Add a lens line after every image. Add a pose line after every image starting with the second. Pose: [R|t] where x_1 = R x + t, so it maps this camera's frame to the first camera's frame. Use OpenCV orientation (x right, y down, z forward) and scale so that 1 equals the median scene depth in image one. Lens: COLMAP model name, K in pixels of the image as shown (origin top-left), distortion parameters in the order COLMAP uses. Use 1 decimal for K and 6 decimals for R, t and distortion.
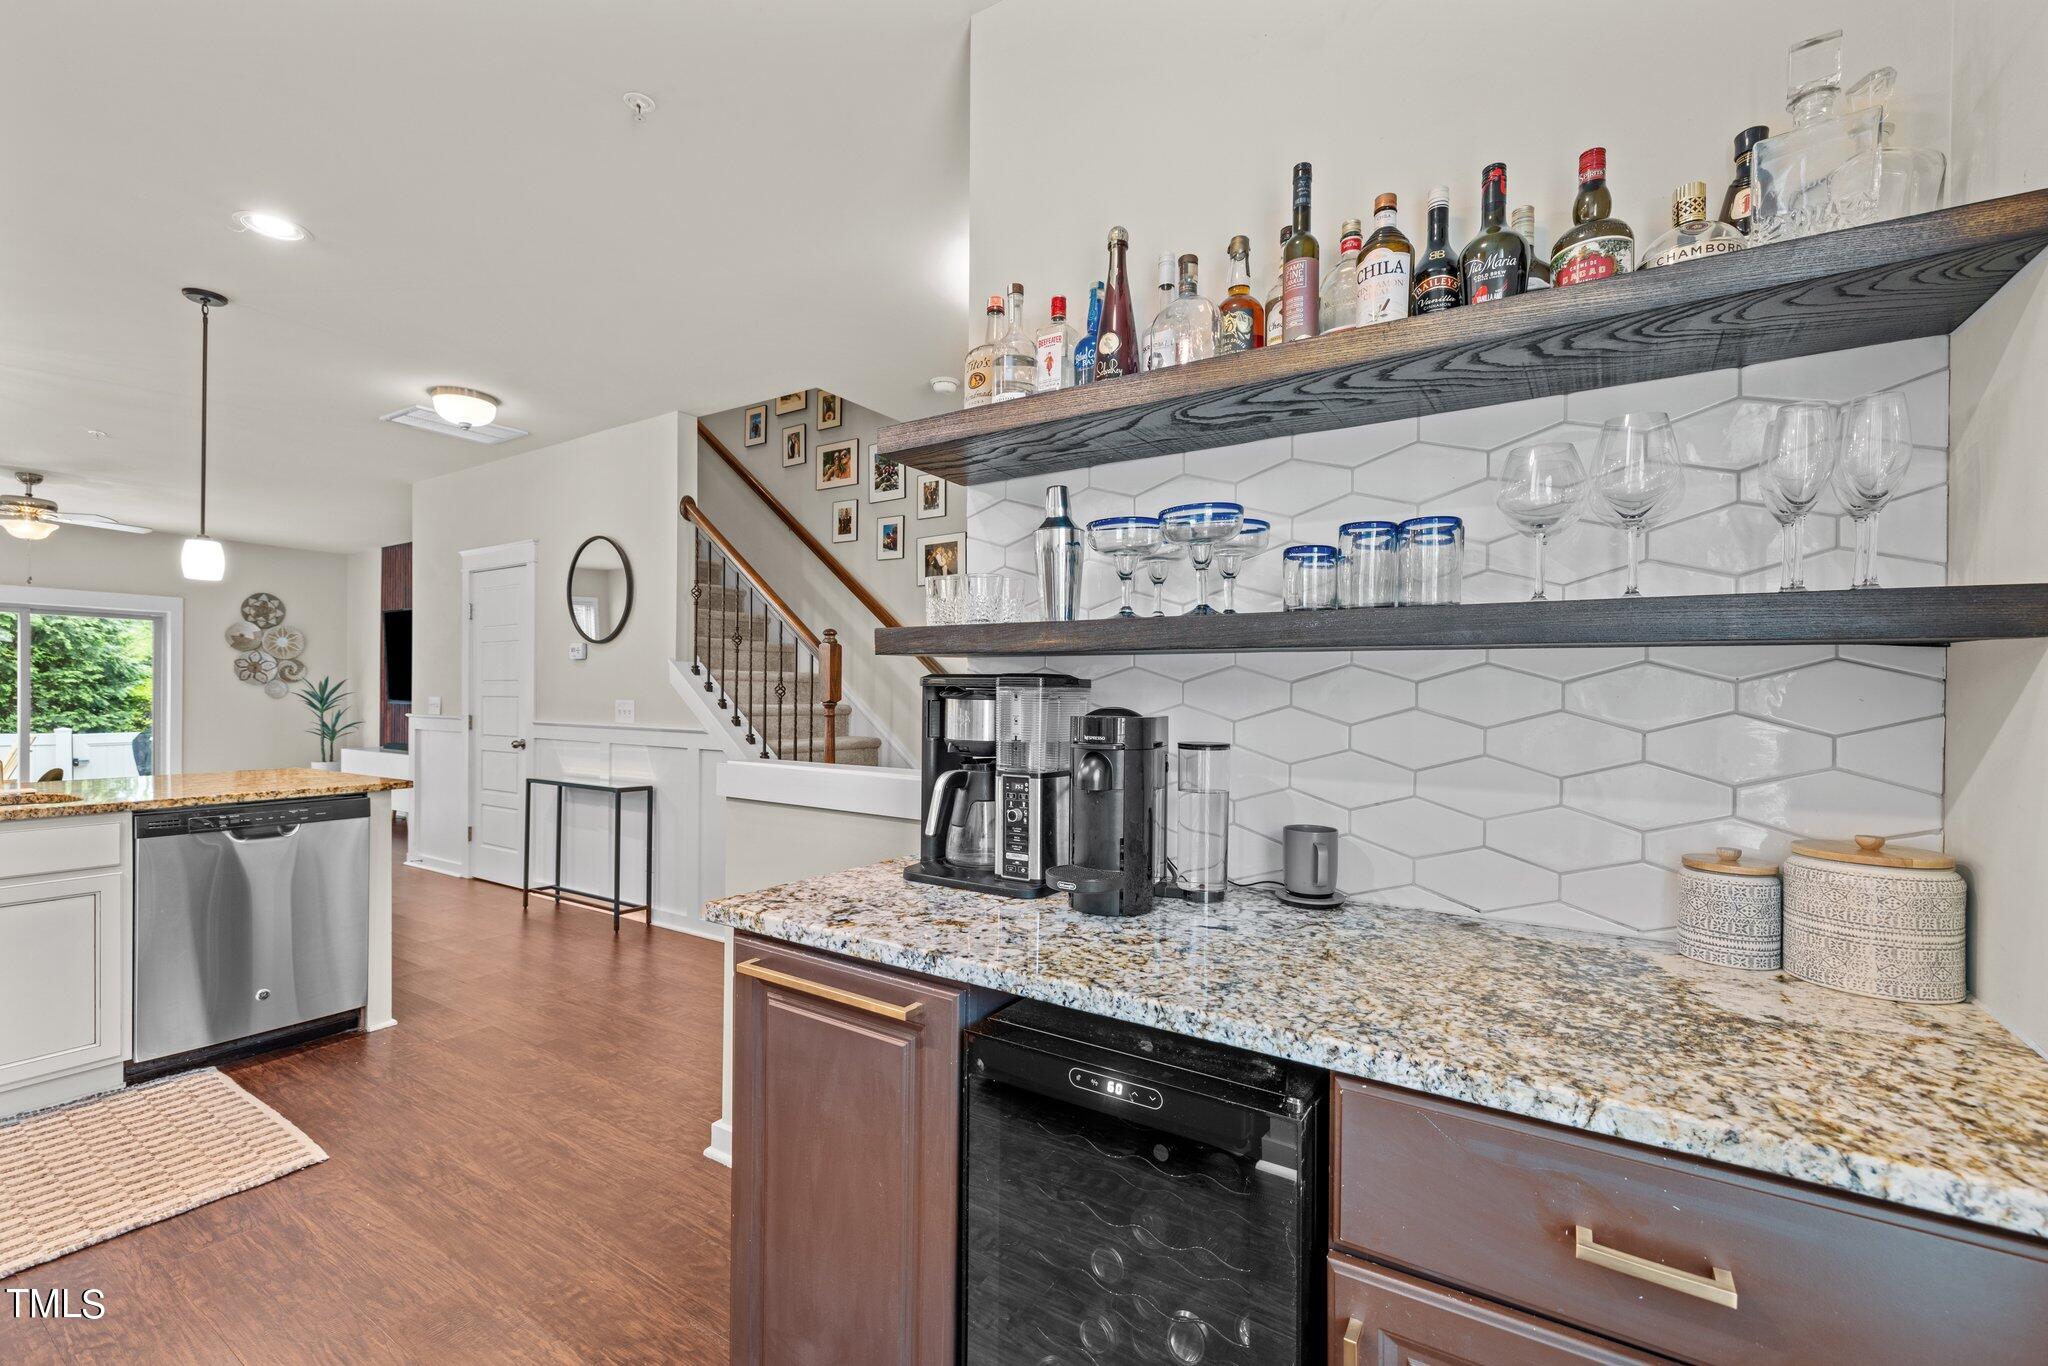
lens RADIAL K [[860.2, 0, 1016.8], [0, 860.2, 698.5], [0, 0, 1]] dist [0.000054, 0.000334]
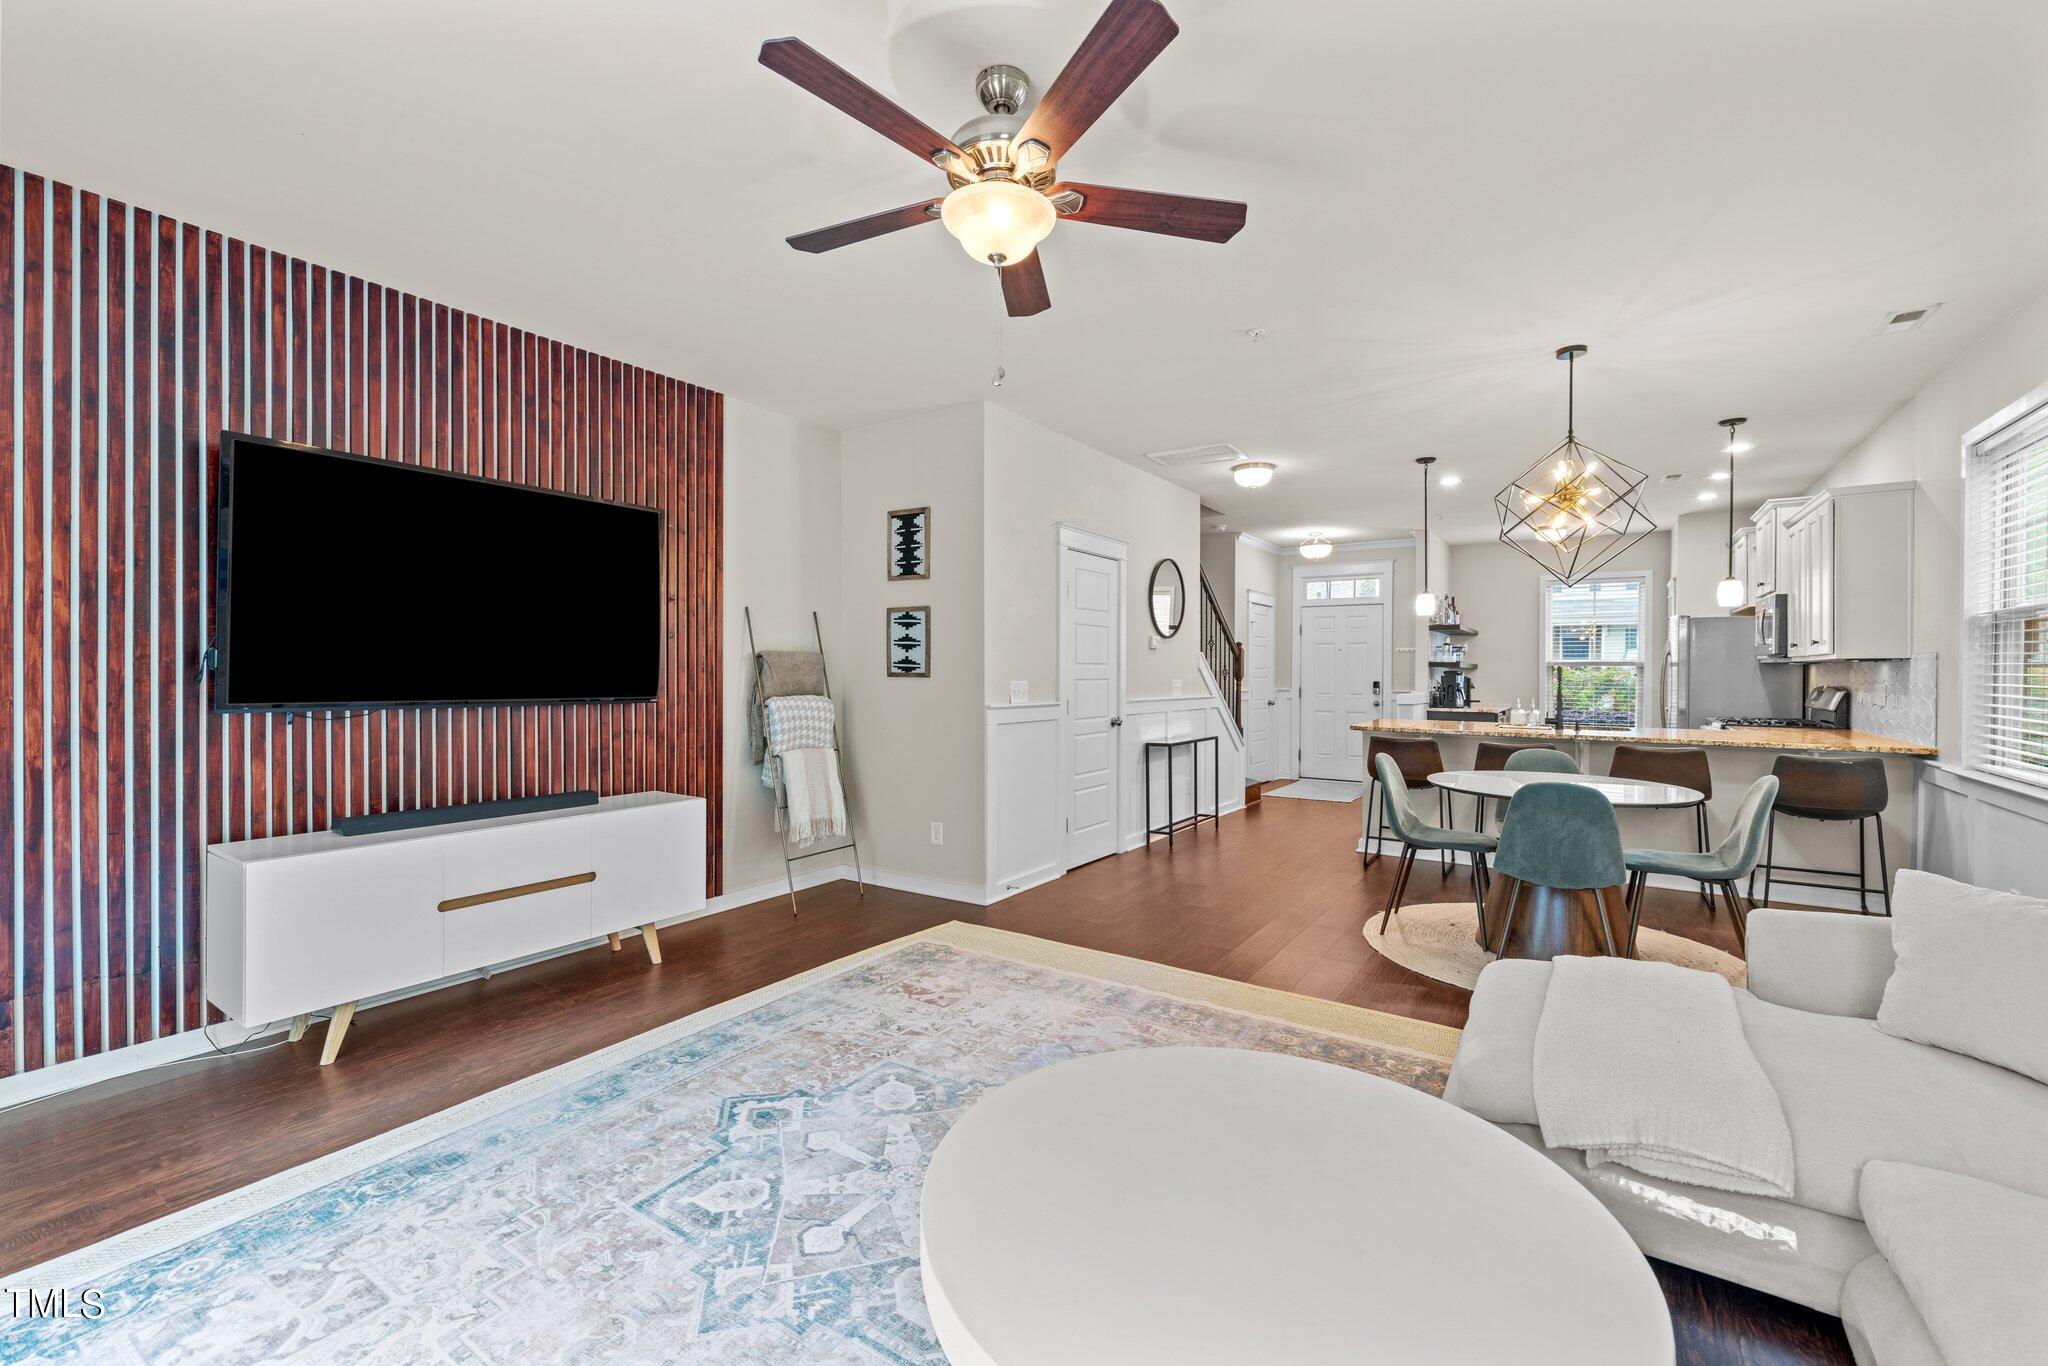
lens RADIAL K [[860.2, 0, 1021.0], [0, 860.2, 676.0], [0, 0, 1]] dist [0.000054, 0.000334]
pose [[0.026364, -0.012419, 0.999575, -1.503102], [0.001764, 0.999922, 0.012377, -0.017708], [-0.999651, 0.001437, 0.026384, 0.974042]]
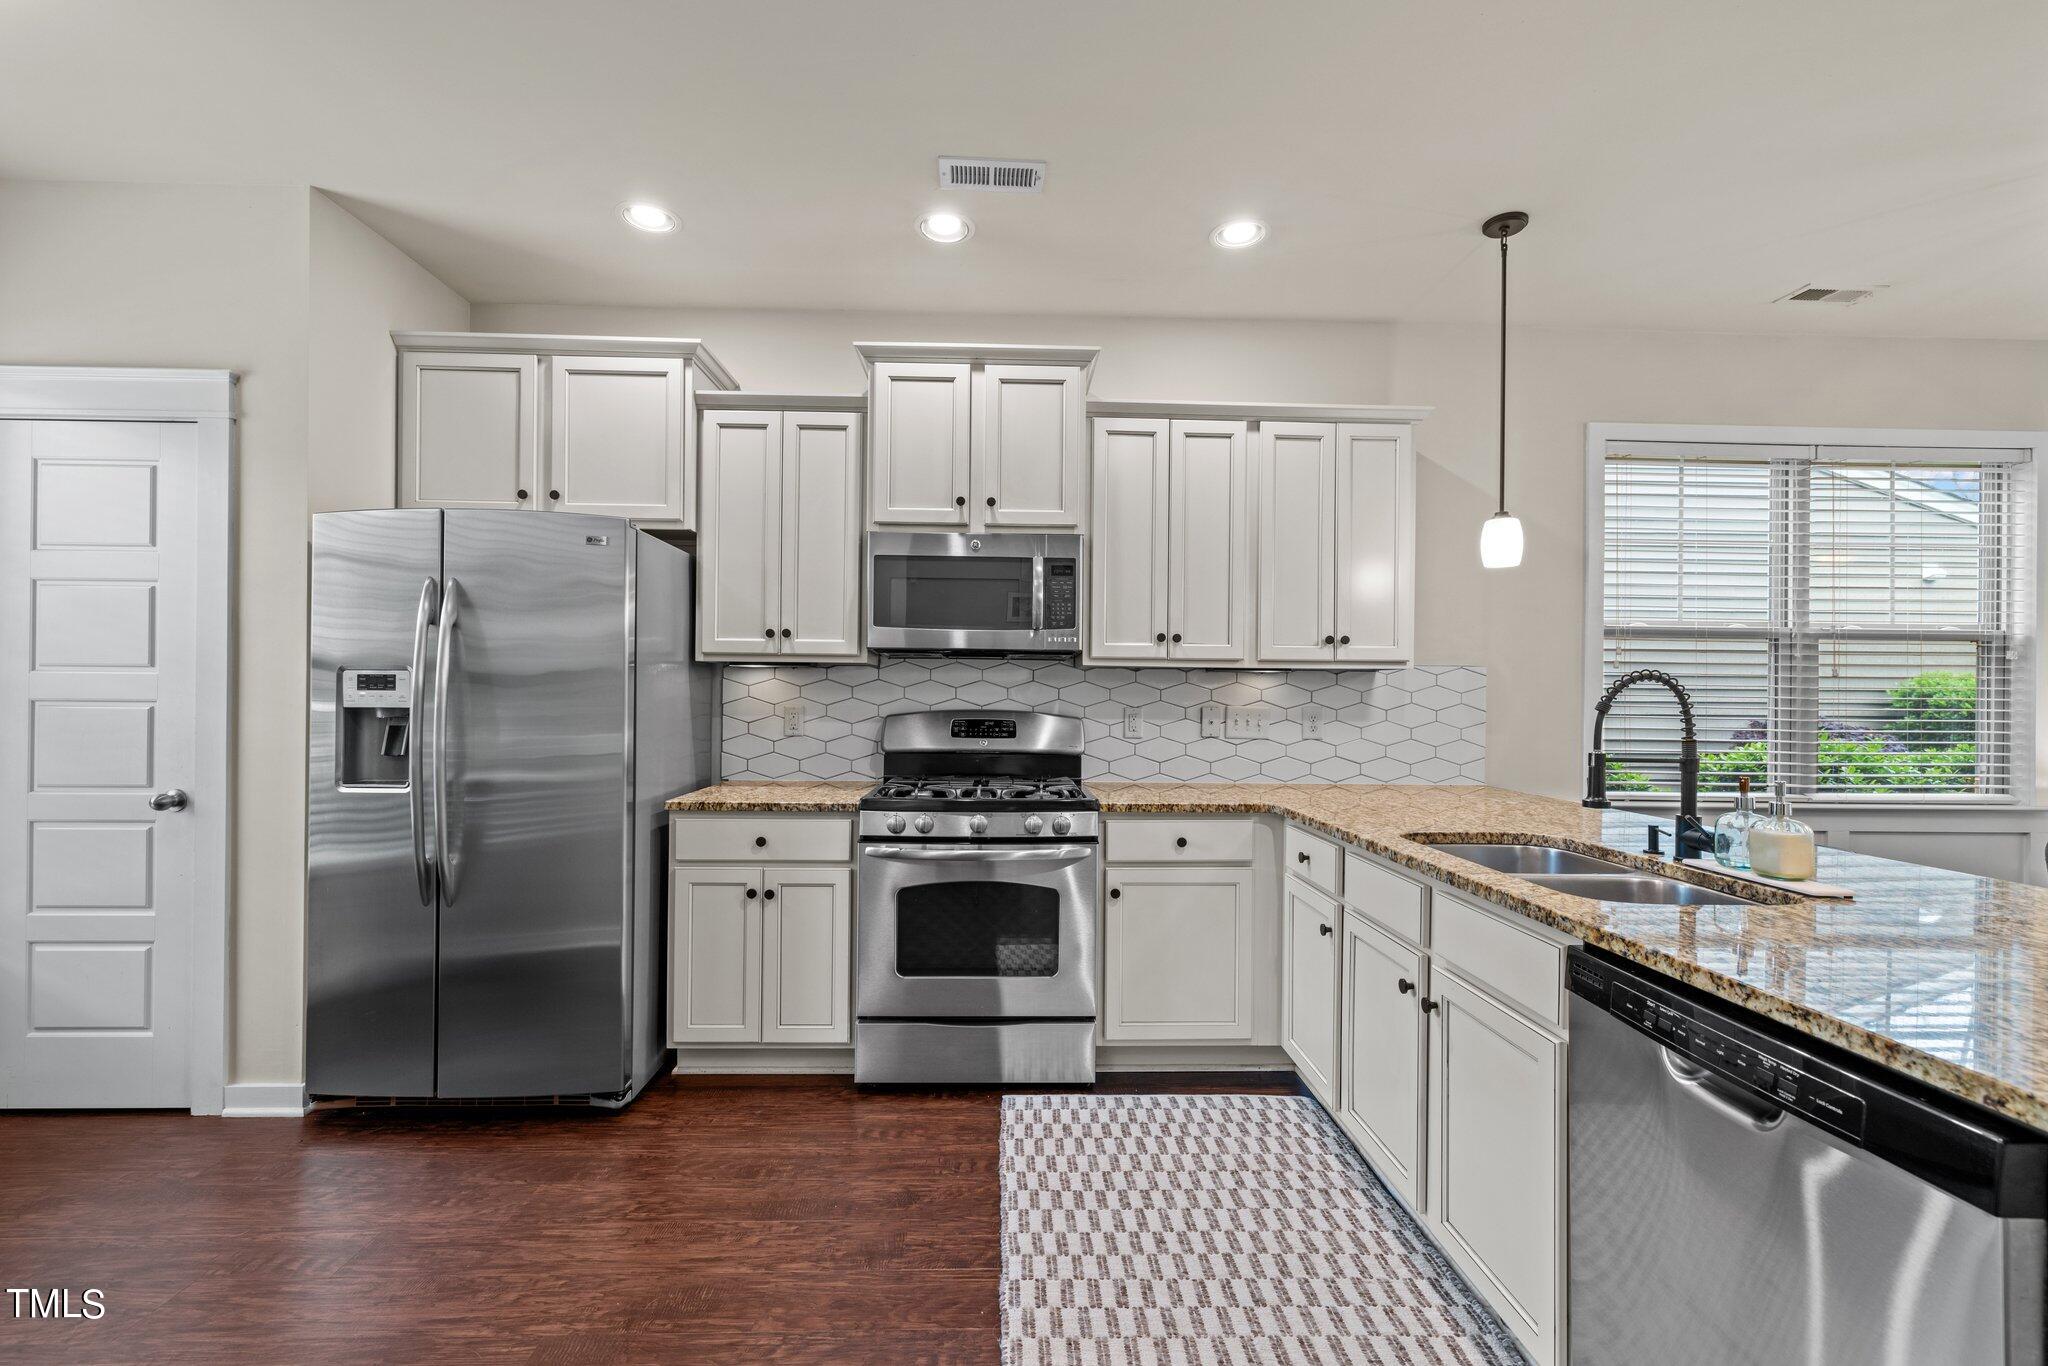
lens RADIAL K [[860.2, 0, 1021.2], [0, 860.2, 693.4], [0, 0, 1]] dist [0.000054, 0.000334]
pose [[-0.824694, -0.014822, -0.565385, -0.197666], [-0.017179, 0.999852, -0.001153, -0.003339], [0.565319, 0.008762, -0.824826, 0.538930]]
